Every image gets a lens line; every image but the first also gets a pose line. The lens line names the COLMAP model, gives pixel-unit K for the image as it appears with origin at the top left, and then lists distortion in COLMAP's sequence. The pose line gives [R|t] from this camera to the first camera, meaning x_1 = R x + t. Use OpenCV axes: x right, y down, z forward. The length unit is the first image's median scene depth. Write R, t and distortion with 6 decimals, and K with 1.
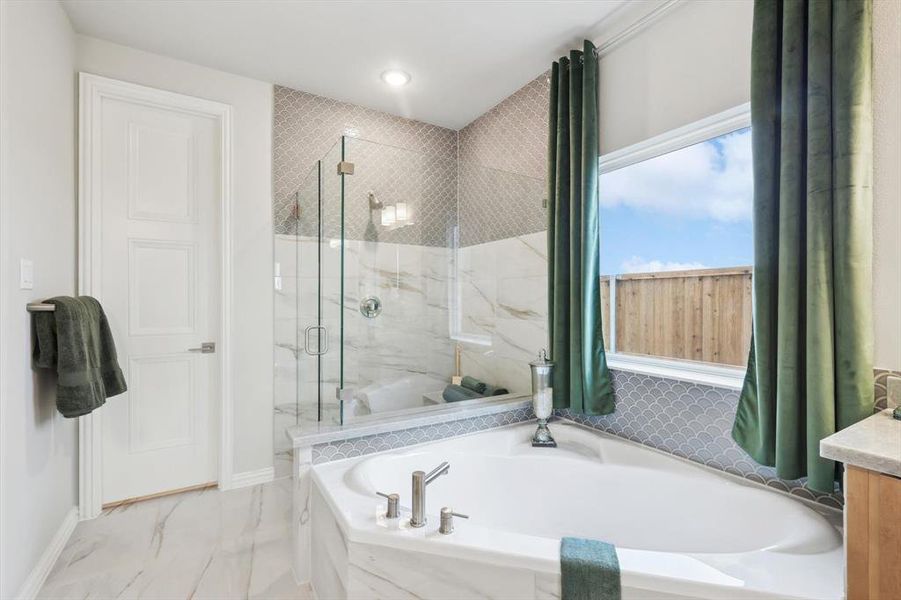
lens RADIAL K [[399.5, 0, 450.3], [0, 399.5, 300.4], [0, 0, 1]] dist [0.003440, 0.001030]
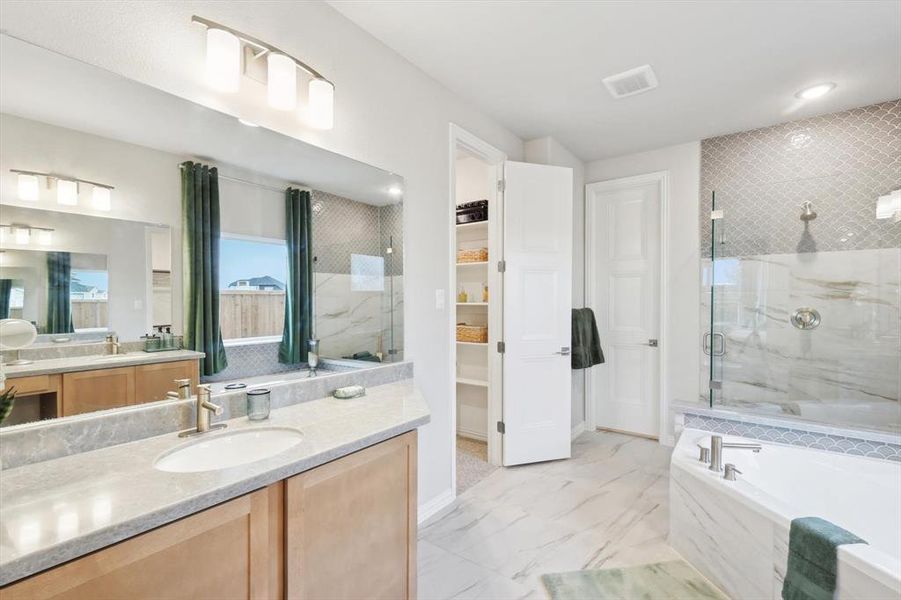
lens RADIAL K [[399.5, 0, 449.6], [0, 399.5, 302.1], [0, 0, 1]] dist [0.003440, 0.001030]
pose [[0.382653, 0.000618, -0.923892, 0.448544], [0.001506, 0.999998, 0.001293, -0.032349], [0.923891, -0.001887, 0.382651, -0.233364]]
